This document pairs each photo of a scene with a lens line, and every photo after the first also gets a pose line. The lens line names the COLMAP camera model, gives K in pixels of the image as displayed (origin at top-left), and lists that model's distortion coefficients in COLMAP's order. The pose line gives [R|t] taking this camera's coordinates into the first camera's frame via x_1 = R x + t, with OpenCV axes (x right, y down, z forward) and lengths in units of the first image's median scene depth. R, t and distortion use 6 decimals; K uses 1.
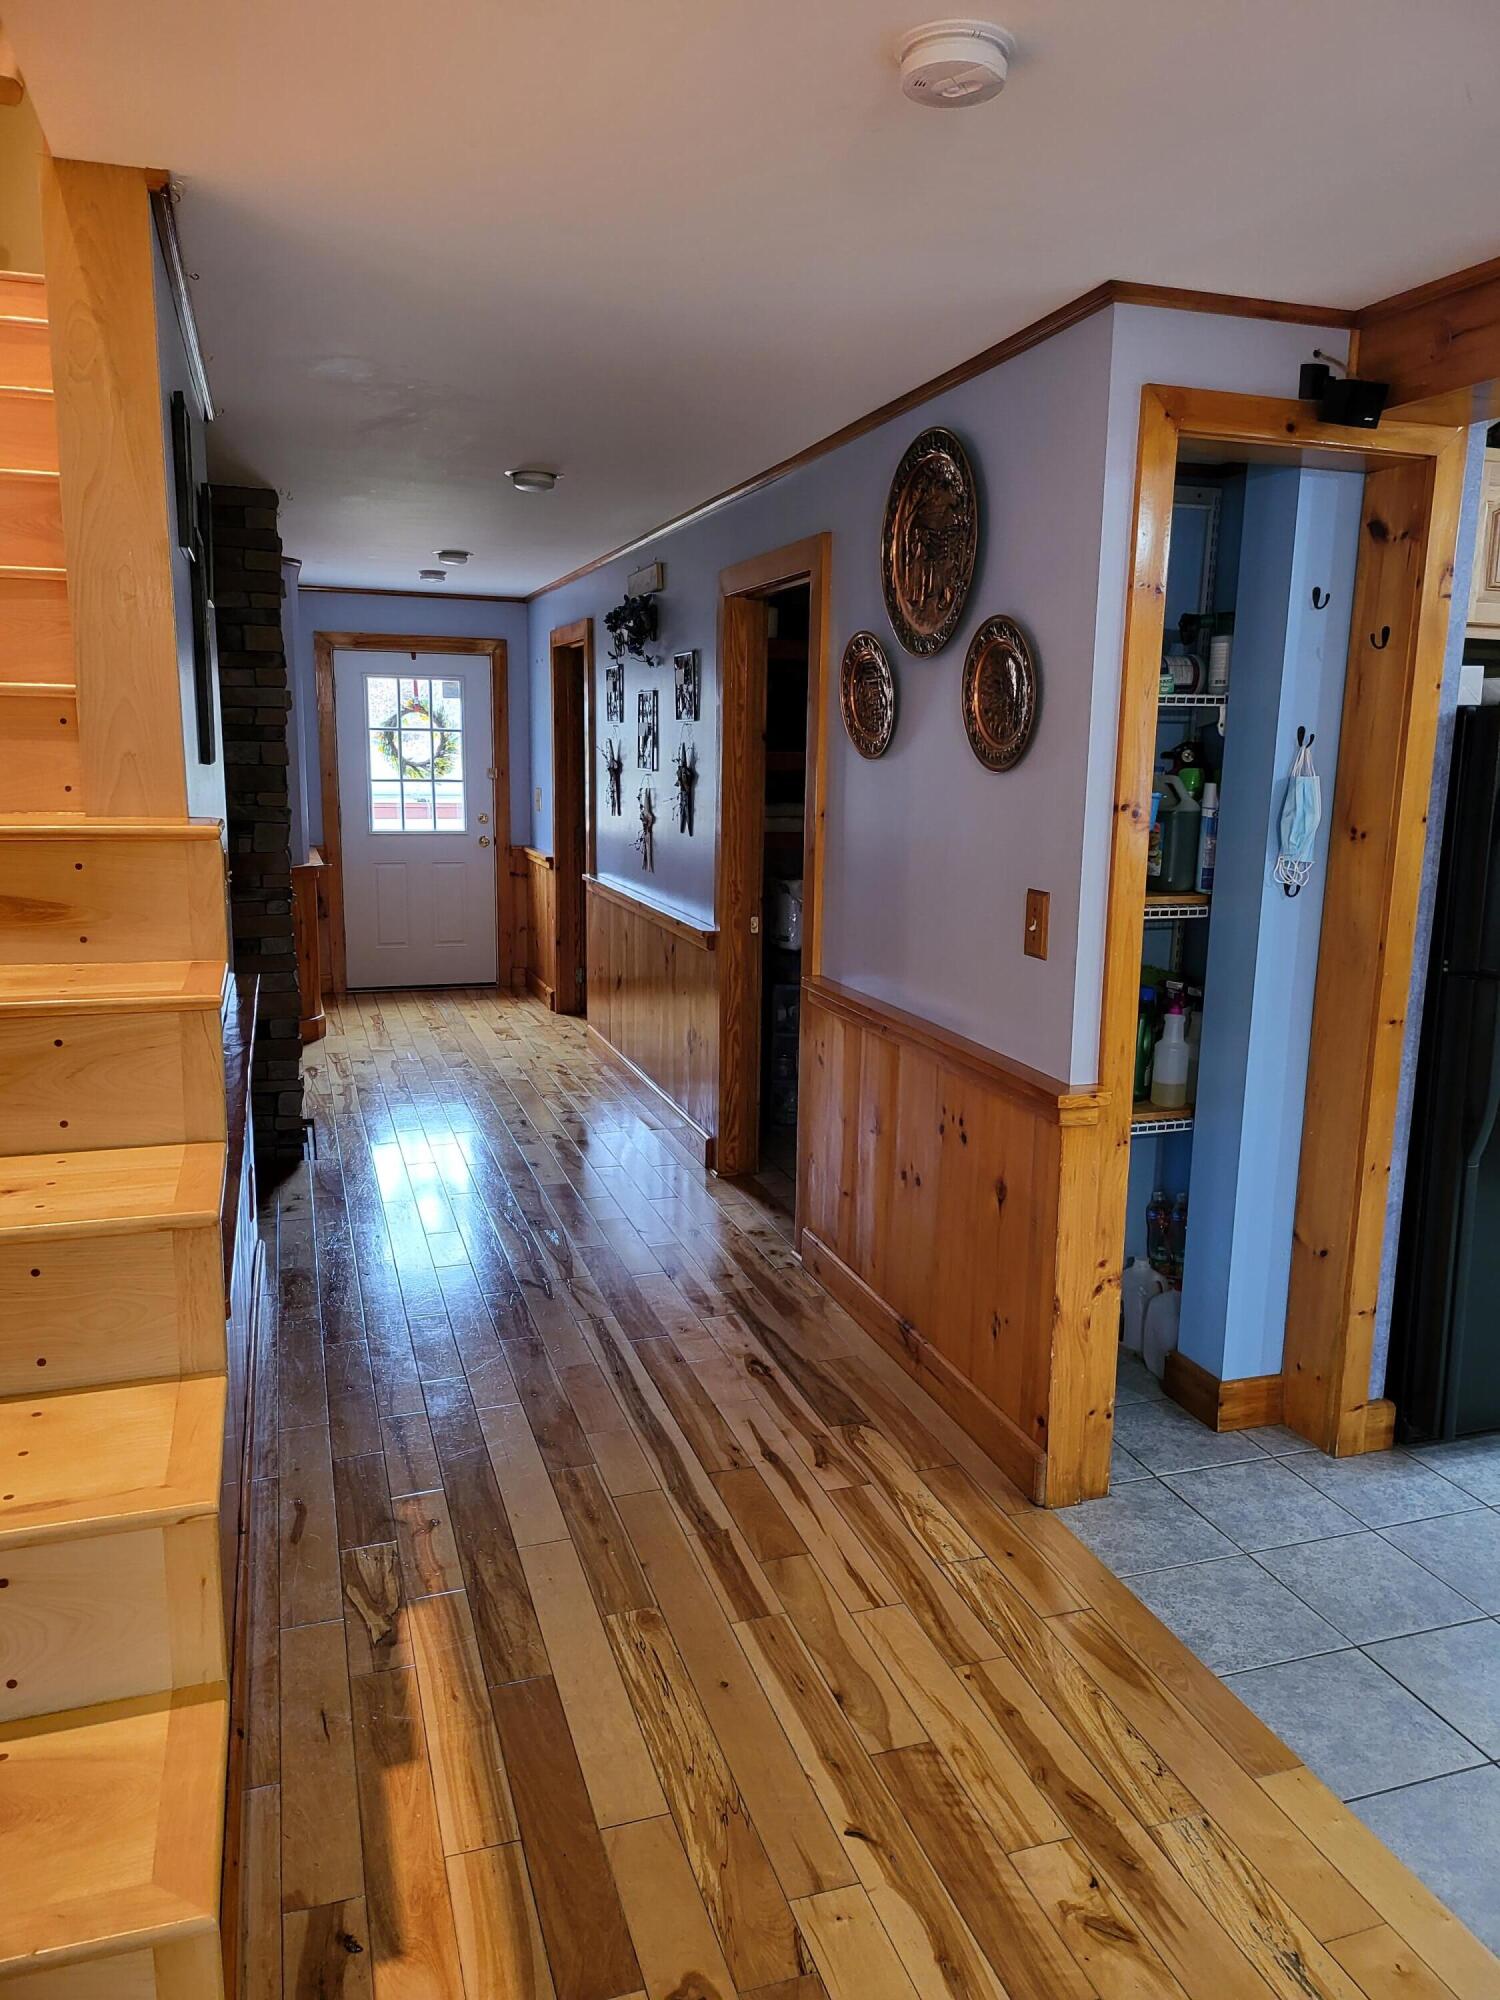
lens RADIAL K [[1406.0, 0, 751.7], [0, 1406.0, 986.8], [0, 0, 1]] dist [0.078982, -0.082894]
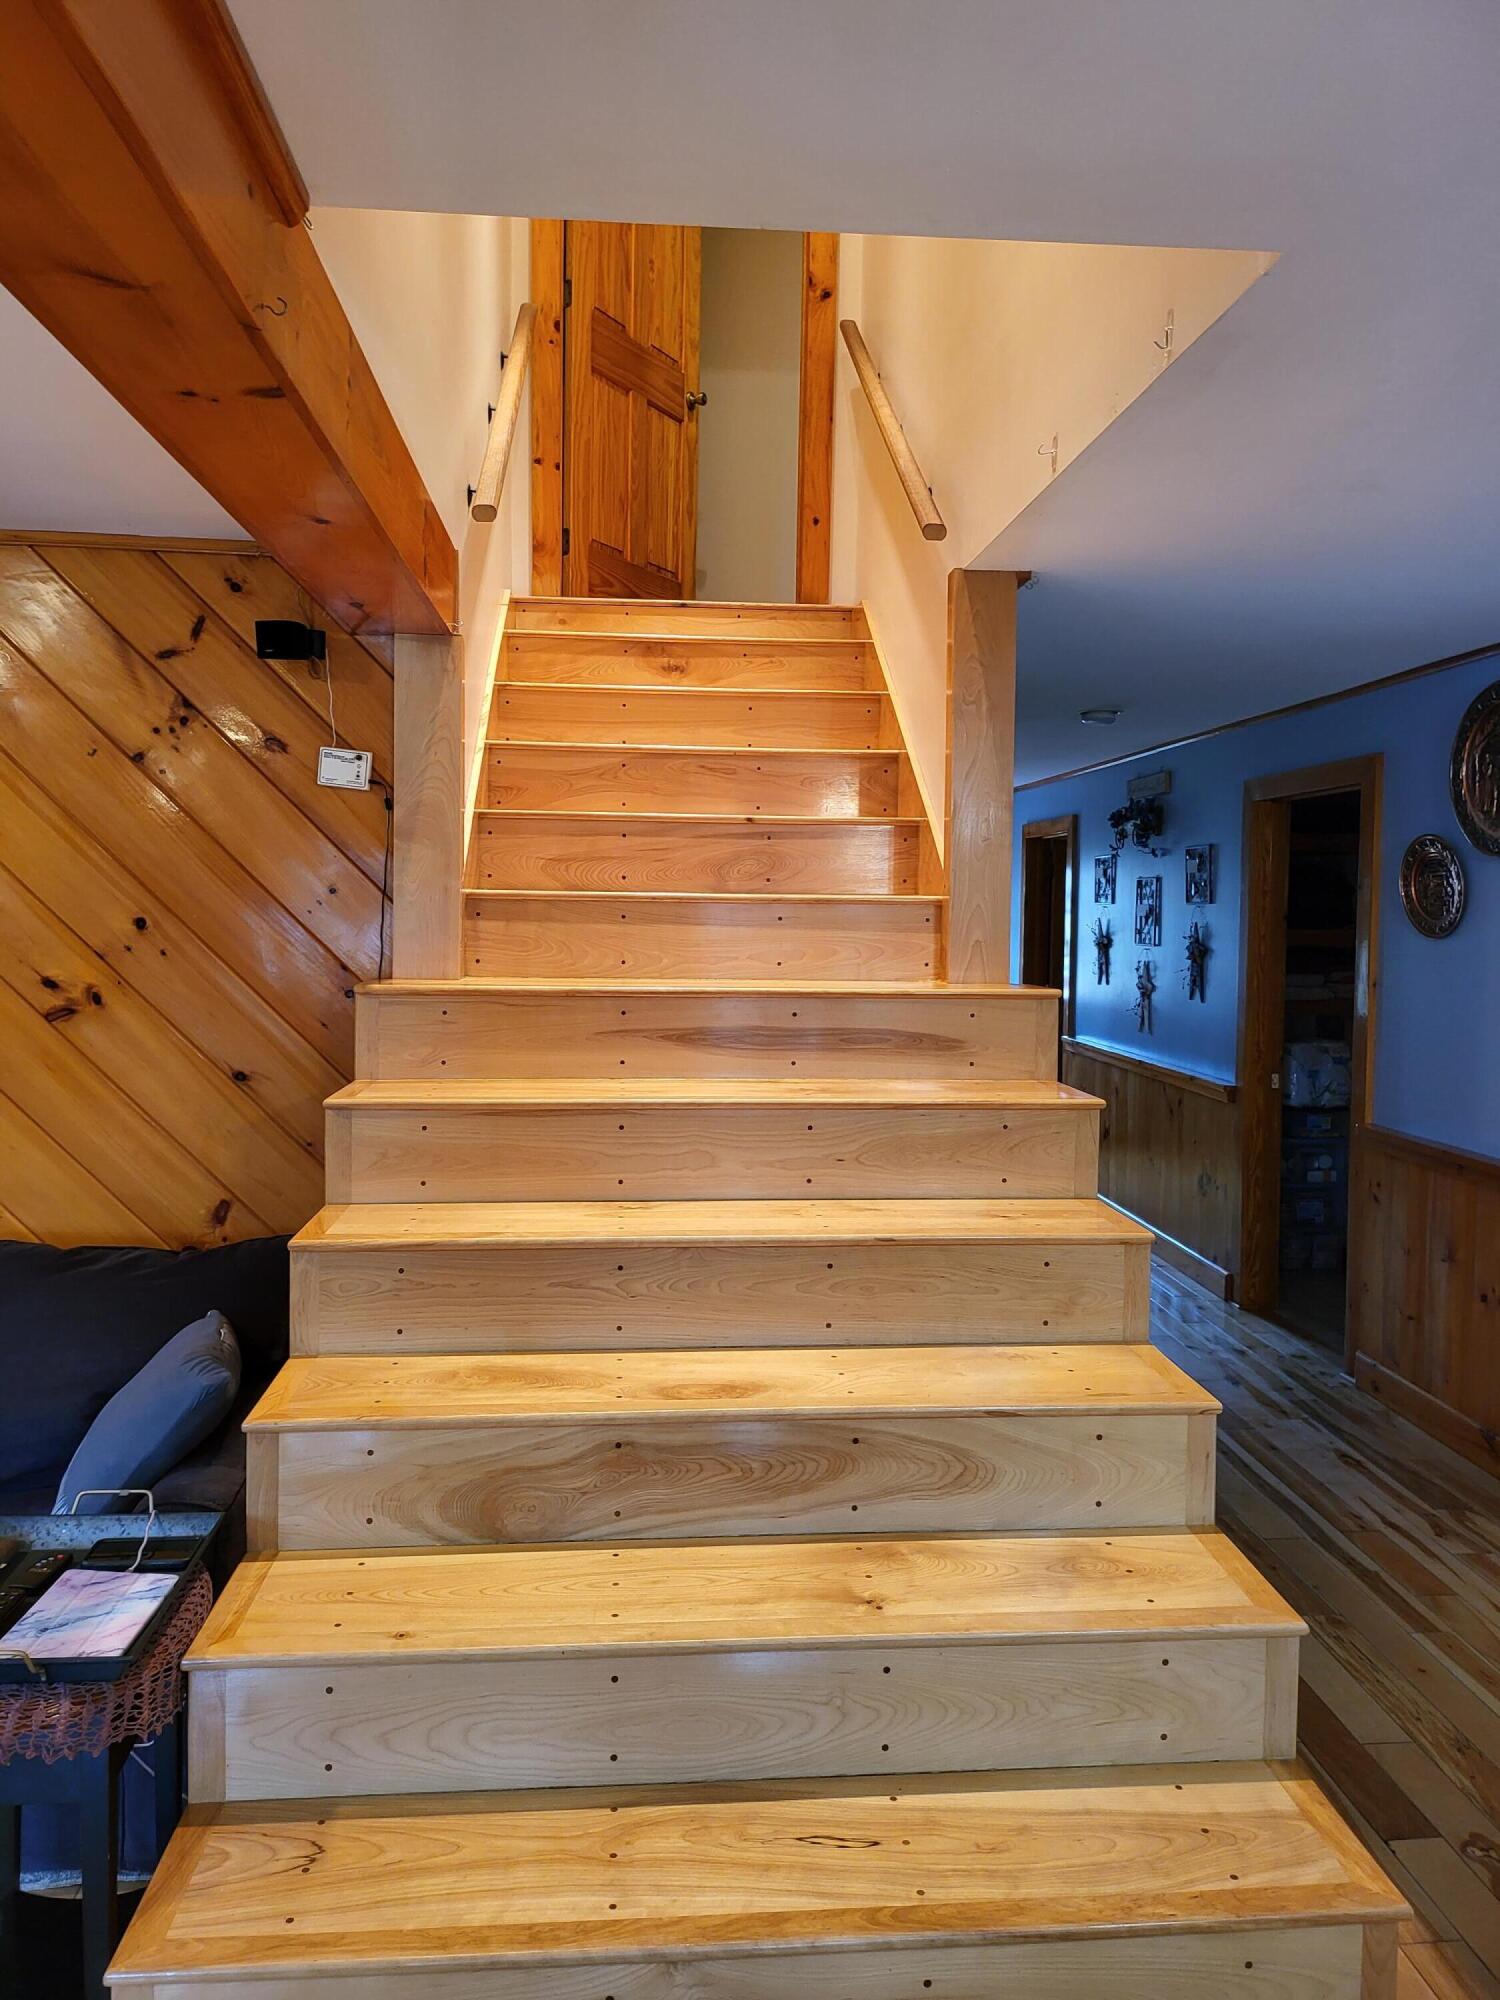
lens RADIAL K [[1401.6, 0, 743.0], [0, 1401.6, 967.3], [0, 0, 1]] dist [0.072082, -0.078302]
pose [[0.971248, 0.004041, -0.238034, -0.200989], [-0.035713, 0.991015, -0.128893, 0.037722], [0.235374, 0.133688, 0.962666, -0.287559]]
